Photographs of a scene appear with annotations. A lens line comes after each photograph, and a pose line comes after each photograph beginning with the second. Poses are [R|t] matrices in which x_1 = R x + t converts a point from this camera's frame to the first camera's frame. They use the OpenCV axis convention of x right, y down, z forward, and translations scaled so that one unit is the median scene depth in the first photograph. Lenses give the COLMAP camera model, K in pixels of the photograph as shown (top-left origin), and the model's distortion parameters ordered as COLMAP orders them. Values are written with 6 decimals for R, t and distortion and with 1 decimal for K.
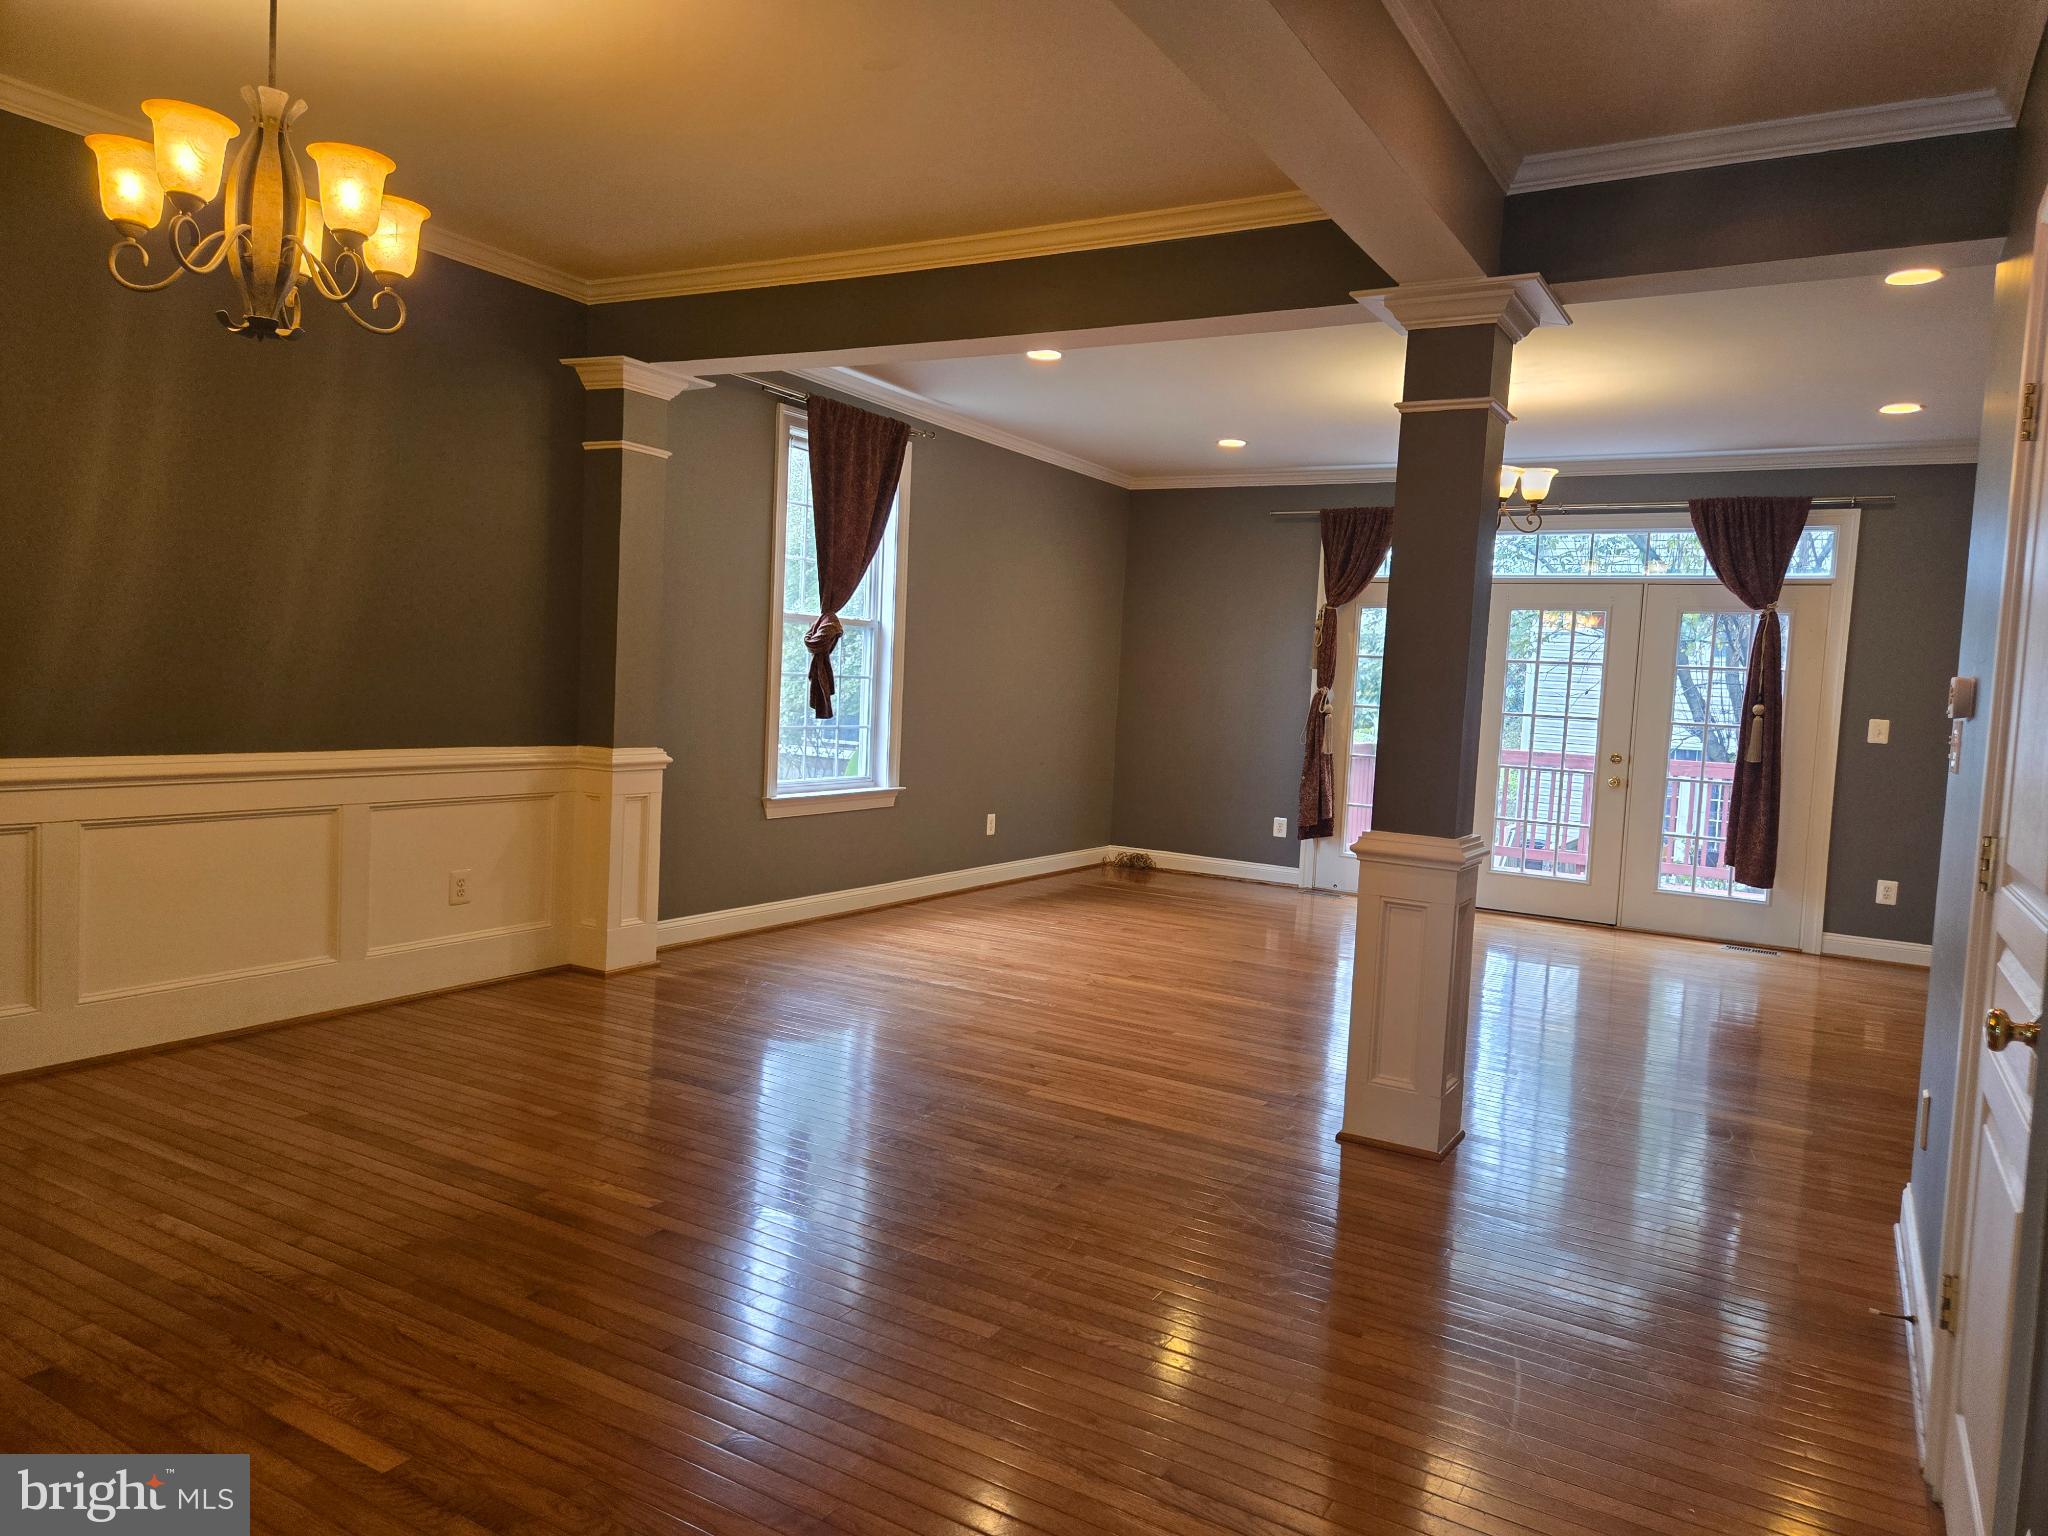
lens RADIAL K [[1364.0, 0, 1024.0], [0, 1364.0, 768.0], [0, 0, 1]] dist [0.041681, -0.001829]
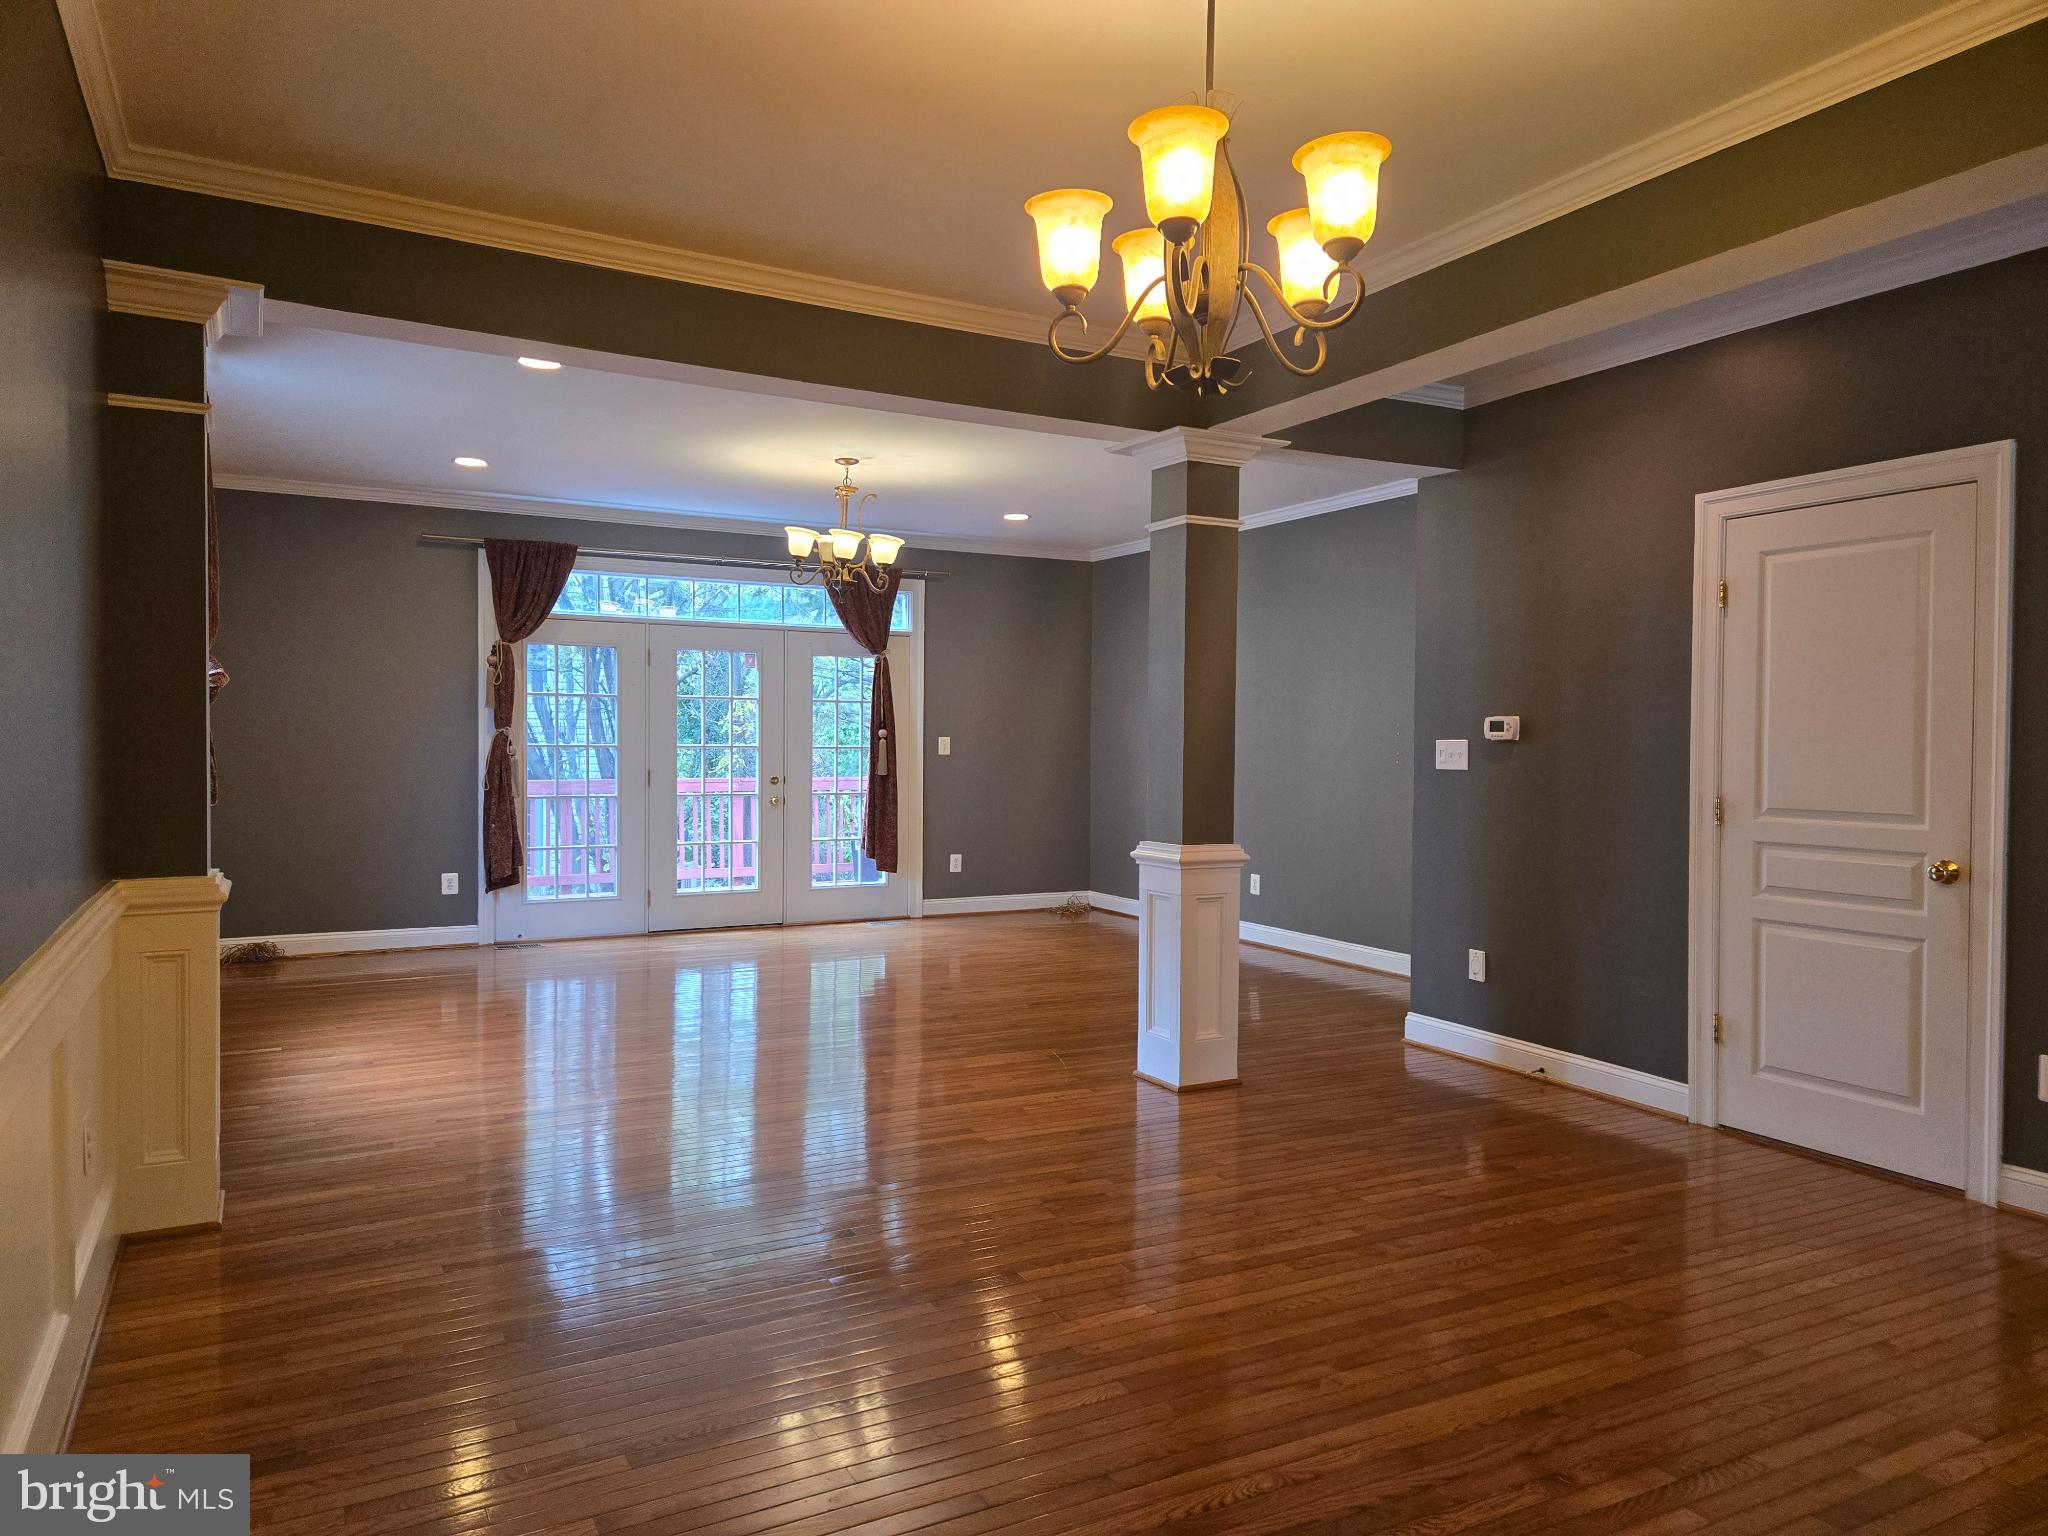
lens RADIAL K [[1364.0, 0, 1024.0], [0, 1364.0, 768.0], [0, 0, 1]] dist [0.041681, -0.001829]
pose [[0.511153, -0.065956, 0.856955, -0.468939], [0.074292, 0.996710, 0.032399, -0.040618], [-0.856273, 0.047104, 0.514372, 0.239421]]
